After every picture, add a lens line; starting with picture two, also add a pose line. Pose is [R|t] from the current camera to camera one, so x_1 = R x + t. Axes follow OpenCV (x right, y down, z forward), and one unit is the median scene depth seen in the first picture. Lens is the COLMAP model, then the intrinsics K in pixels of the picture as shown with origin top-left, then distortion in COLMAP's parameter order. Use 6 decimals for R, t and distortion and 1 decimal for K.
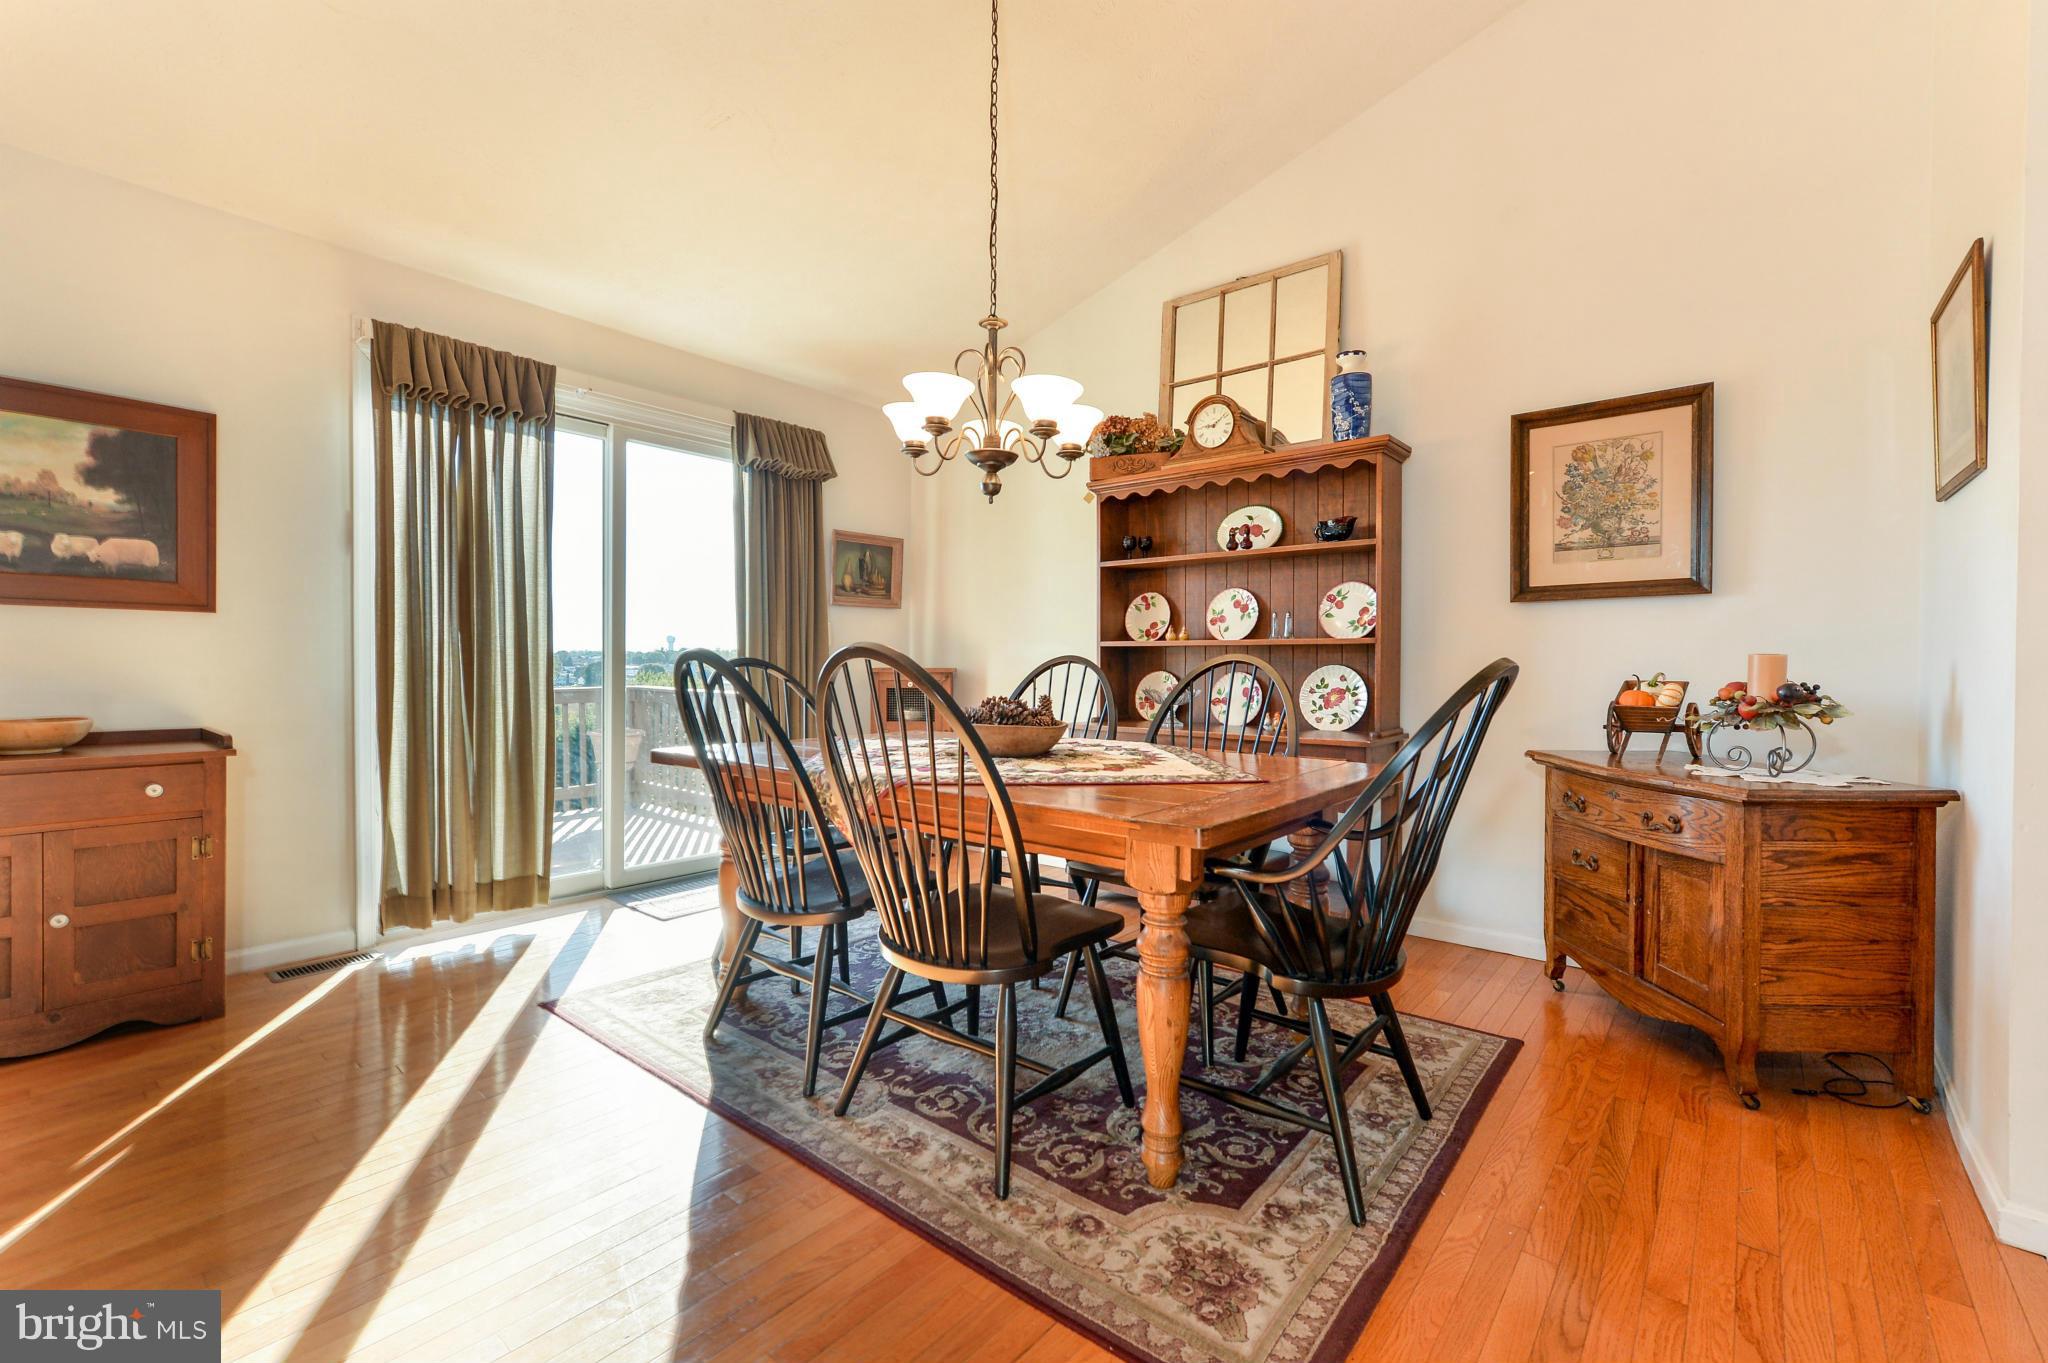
lens RADIAL K [[869.4, 0, 1024.0], [0, 869.4, 681.5], [0, 0, 1]] dist [0.002143, 0.000008]
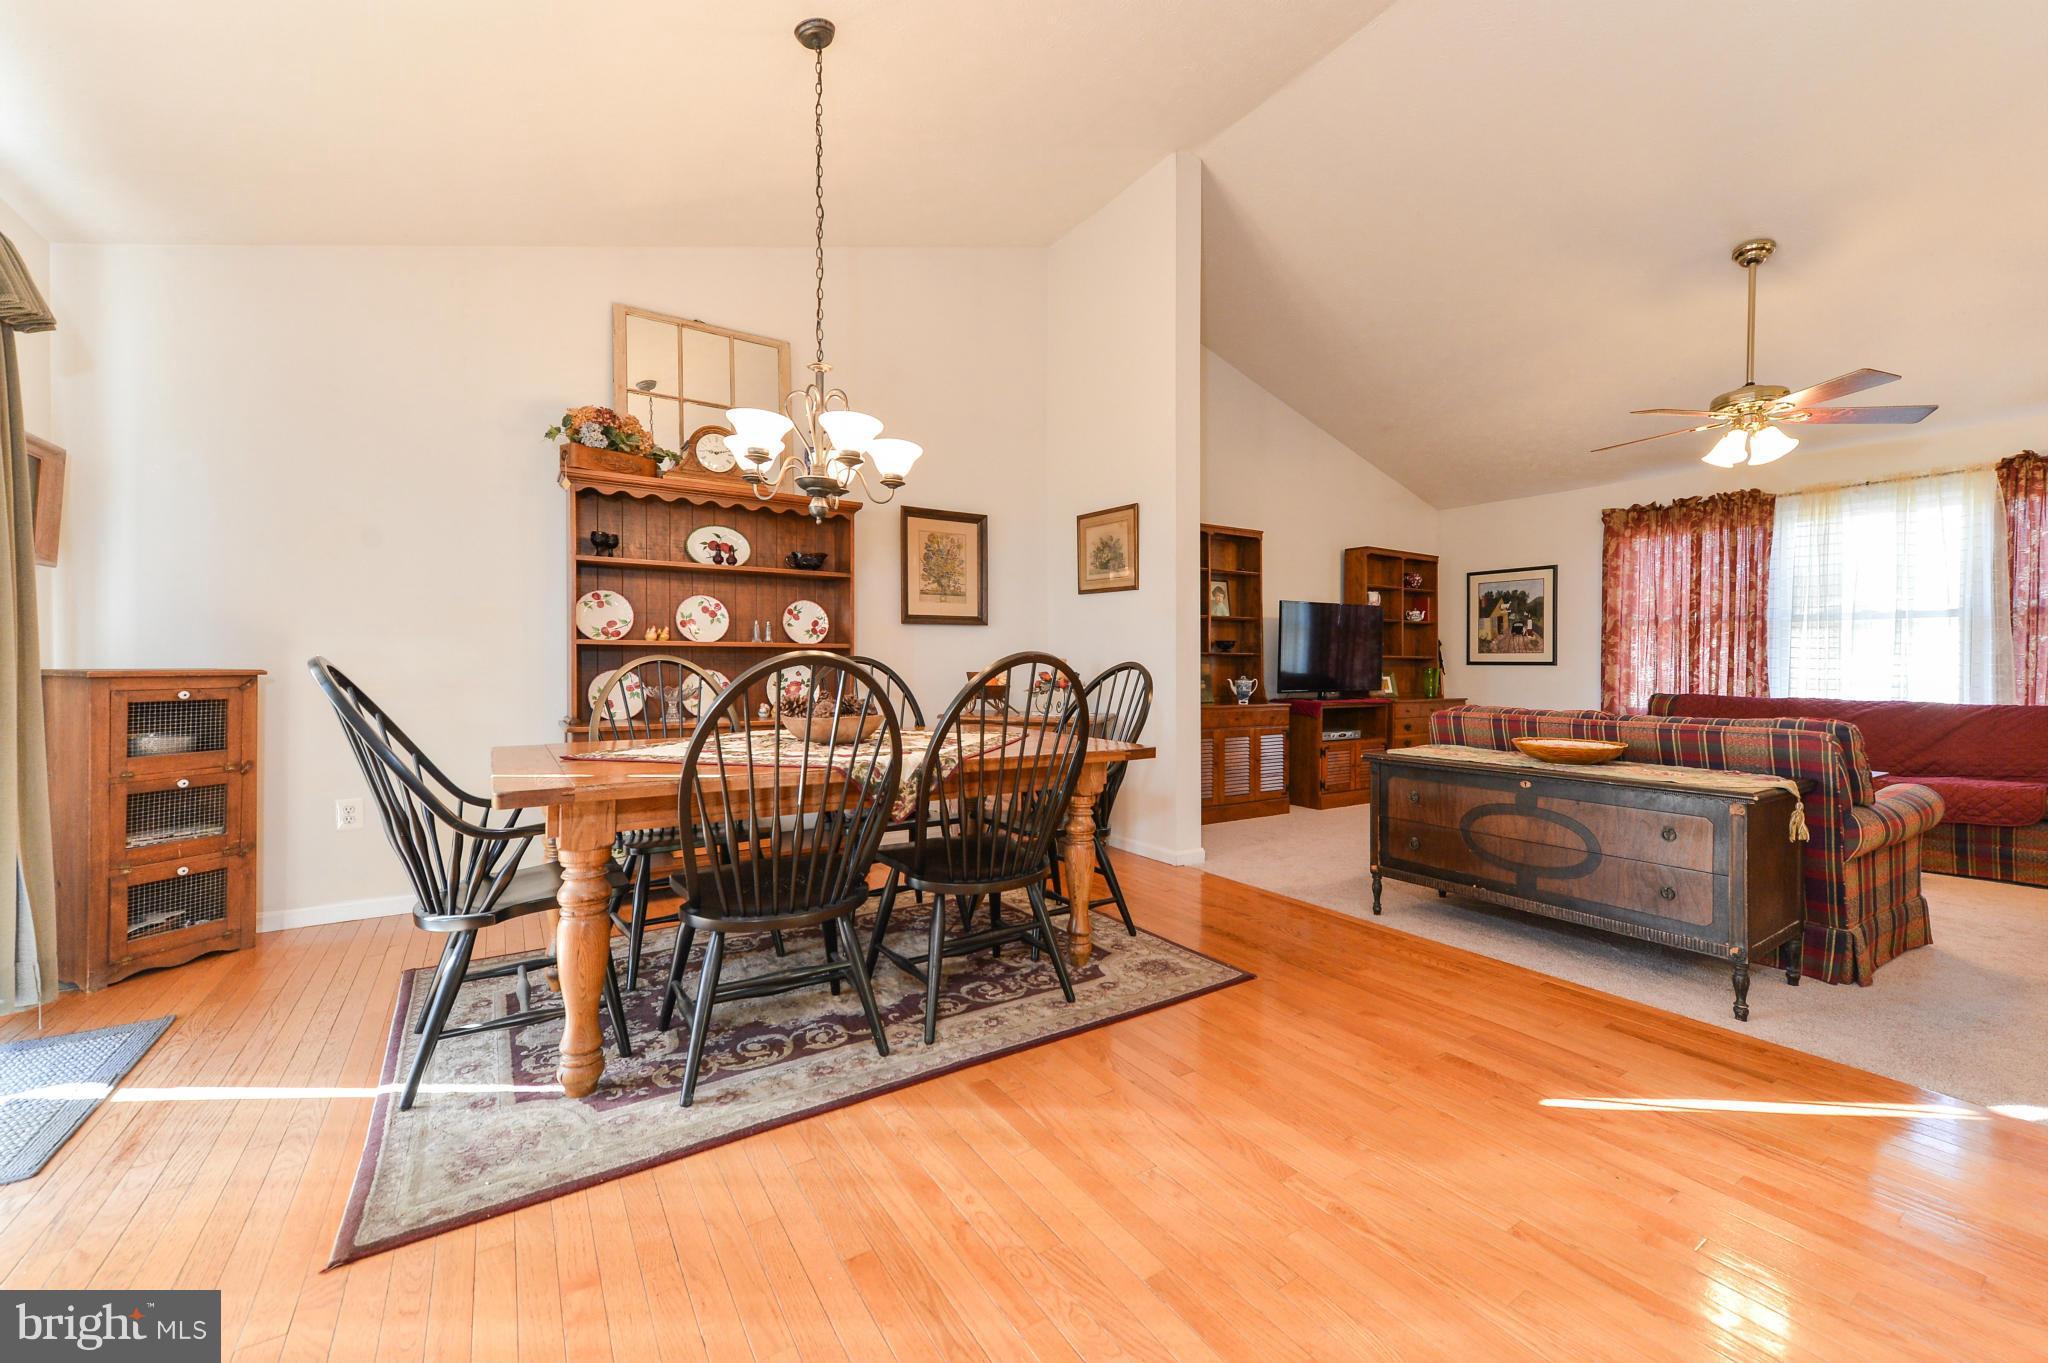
lens RADIAL K [[815.4, 0, 1052.1], [0, 815.4, 669.8], [0, 0, 1]] dist [0.011726, 0.000375]
pose [[0.276298, -0.011642, 0.961001, -0.719621], [0.015771, 0.999847, 0.007578, -0.012851], [-0.960943, 0.013062, 0.276440, 0.300925]]
